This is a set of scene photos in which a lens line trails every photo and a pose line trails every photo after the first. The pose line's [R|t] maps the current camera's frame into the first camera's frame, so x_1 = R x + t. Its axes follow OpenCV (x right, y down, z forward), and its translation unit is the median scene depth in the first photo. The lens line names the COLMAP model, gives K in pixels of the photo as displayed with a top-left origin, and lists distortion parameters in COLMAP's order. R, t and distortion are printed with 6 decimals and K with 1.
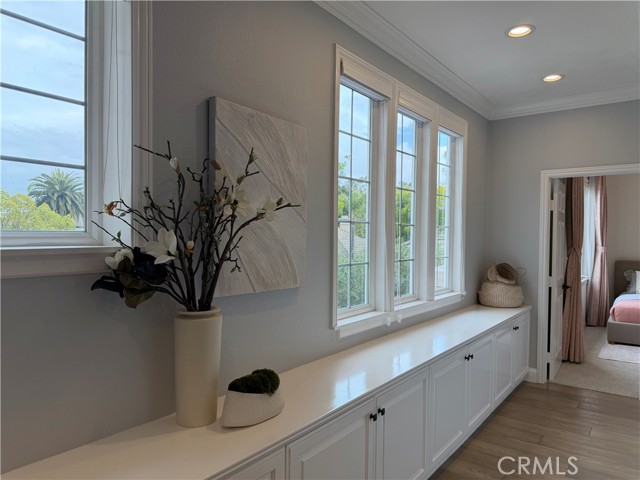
lens RADIAL K [[452.4, 0, 319.8], [0, 452.4, 241.2], [0, 0, 1]] dist [-0.006402, -0.007172]
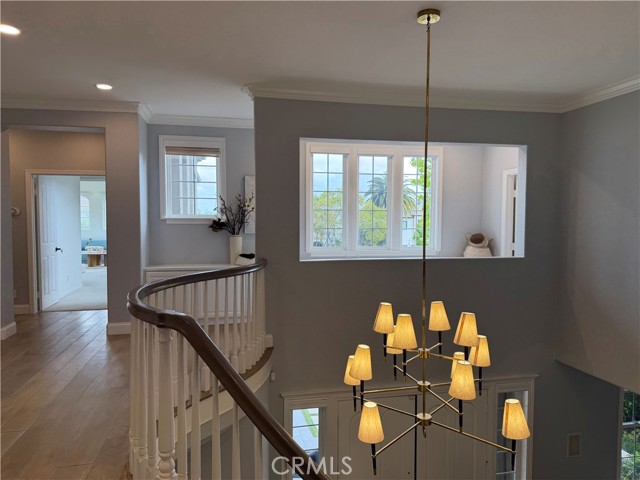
lens RADIAL K [[452.4, 0, 320.1], [0, 452.4, 239.8], [0, 0, 1]] dist [-0.006402, -0.007172]
pose [[0.760993, 0.028547, -0.648131, 2.944899], [-0.001710, 0.999116, 0.041998, 0.034606], [0.648757, -0.030852, 0.760370, -1.536354]]
